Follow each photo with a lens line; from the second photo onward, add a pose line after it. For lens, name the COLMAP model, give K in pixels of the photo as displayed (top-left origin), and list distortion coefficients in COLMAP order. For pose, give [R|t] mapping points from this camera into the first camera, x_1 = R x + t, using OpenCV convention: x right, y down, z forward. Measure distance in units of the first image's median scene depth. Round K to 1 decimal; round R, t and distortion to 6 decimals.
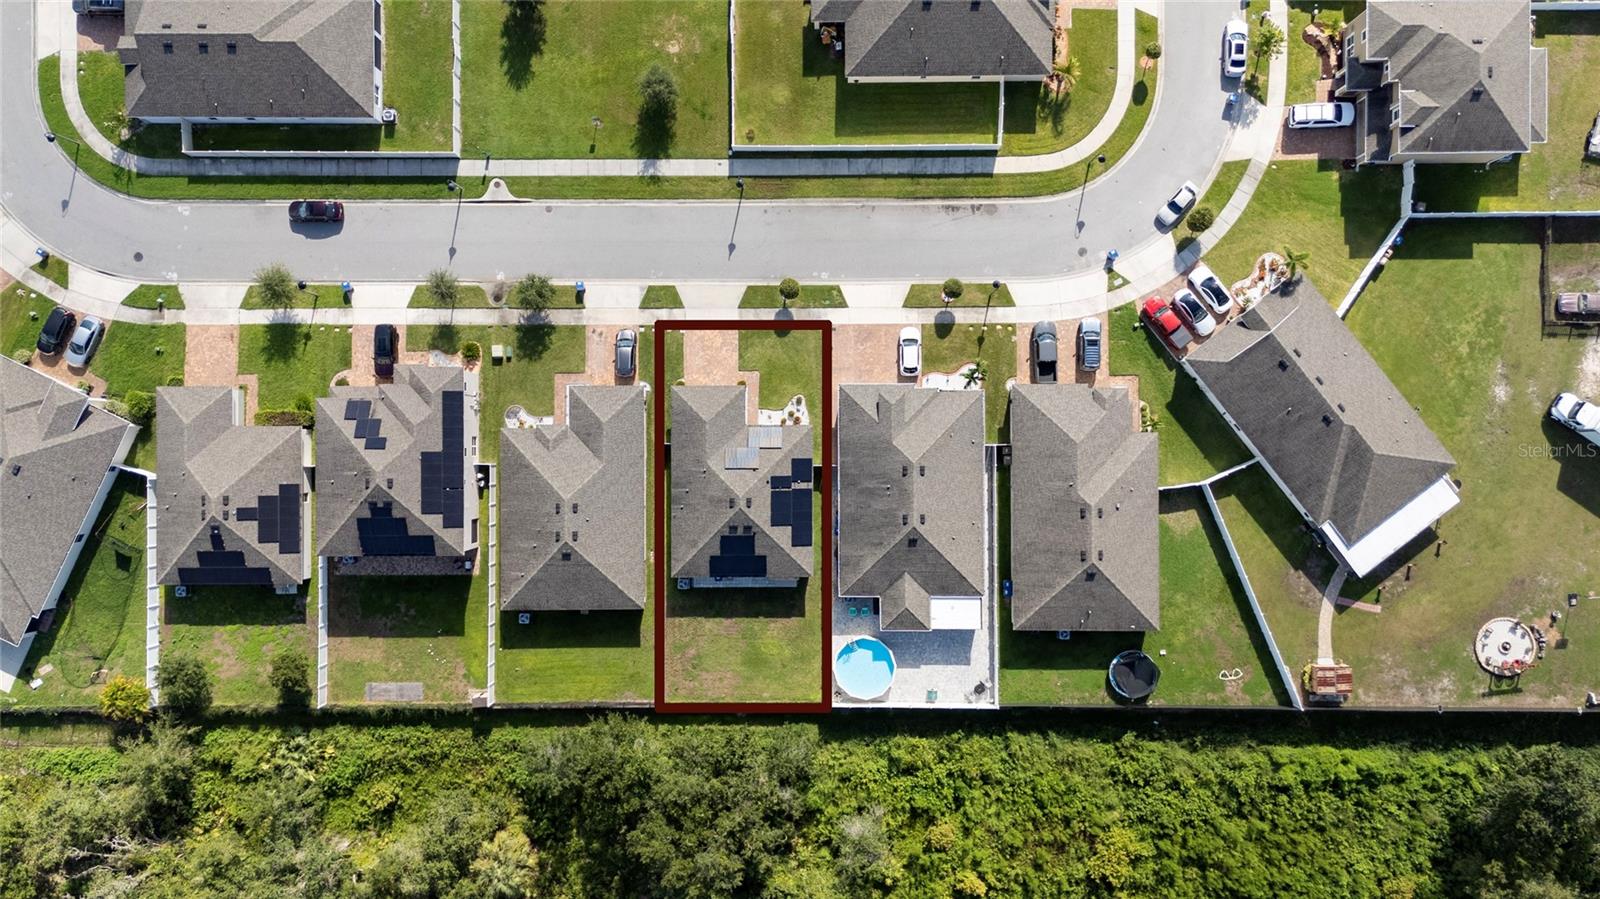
lens RADIAL K [[1175.2, 0, 806.6], [0, 1175.2, 457.6], [0, 0, 1]] dist [0.035934, -0.013405]
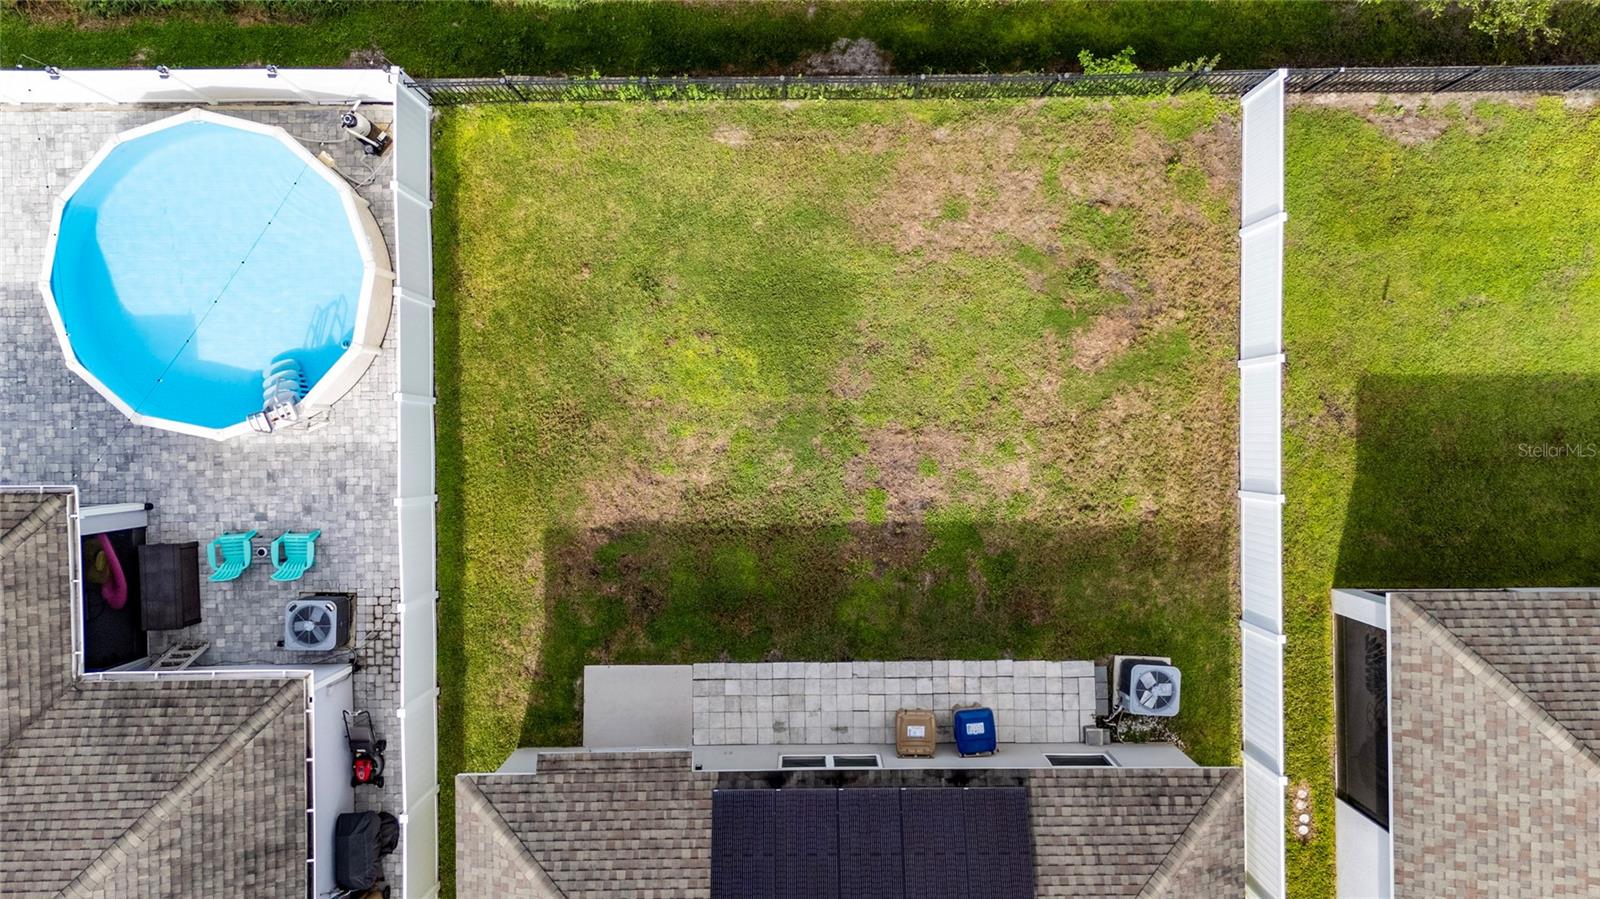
lens RADIAL K [[1175.2, 0, 805.9], [0, 1175.2, 447.3], [0, 0, 1]] dist [0.035934, -0.013405]
pose [[-0.999942, 0.010525, 0.002367, -0.048476], [-0.010521, -0.999943, 0.001592, 0.150988], [0.002384, 0.001567, 0.999996, 0.814172]]
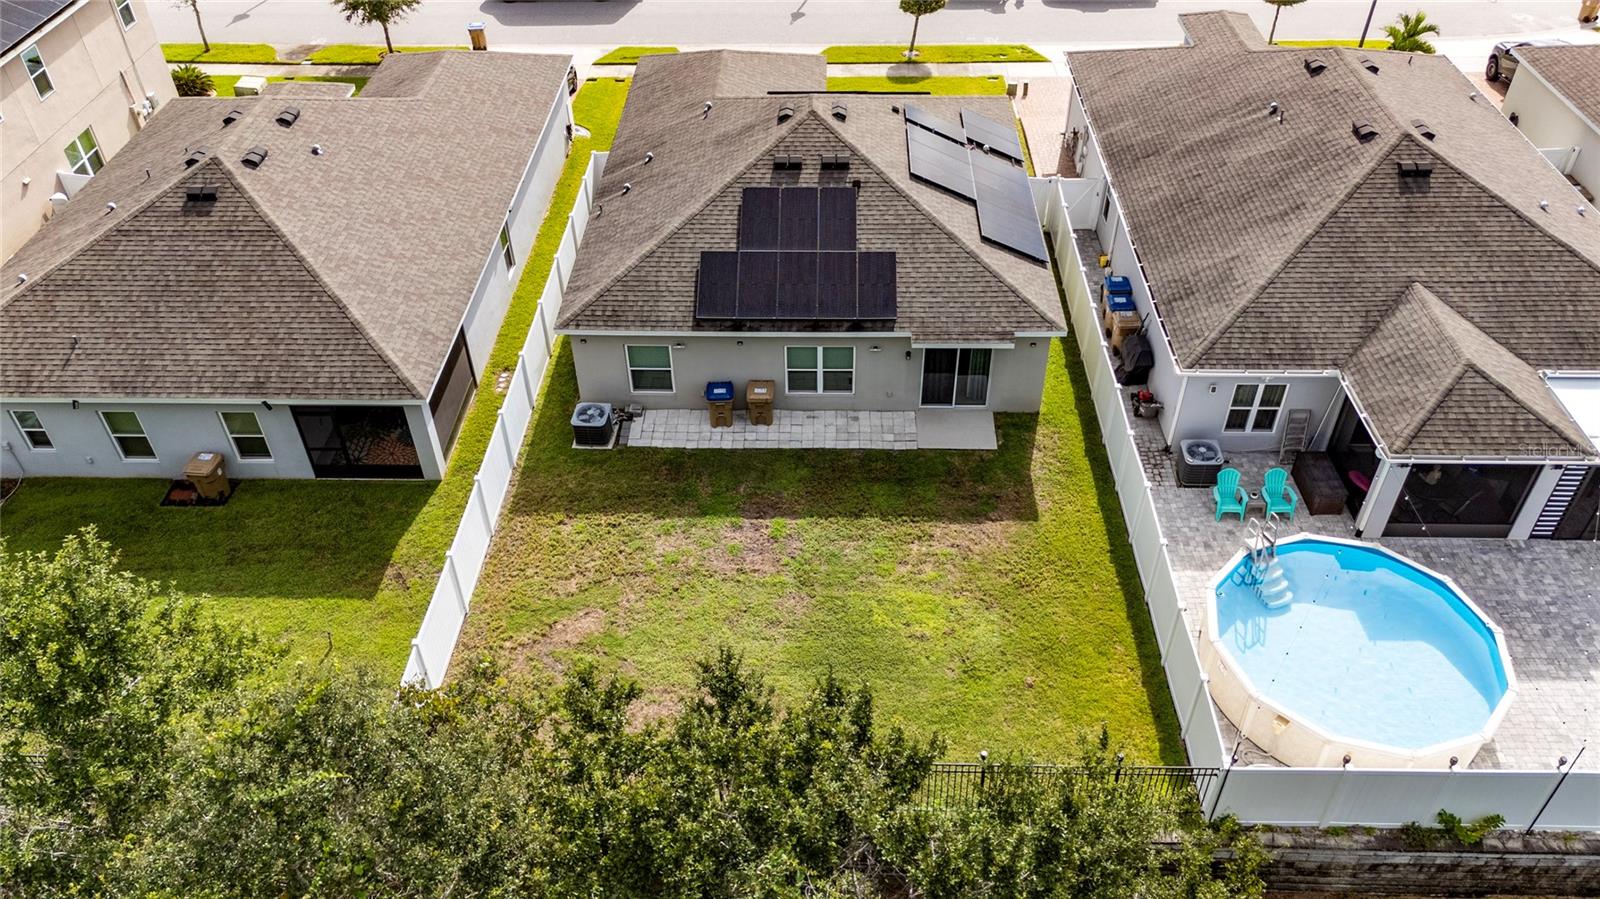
lens RADIAL K [[1175.2, 0, 793.8], [0, 1175.2, 454.5], [0, 0, 1]] dist [0.035934, -0.013405]
pose [[0.999482, 0.014565, -0.028704, -0.049527], [-0.031213, 0.656373, -0.753791, 0.328667], [0.007861, 0.754296, 0.656487, 0.836271]]
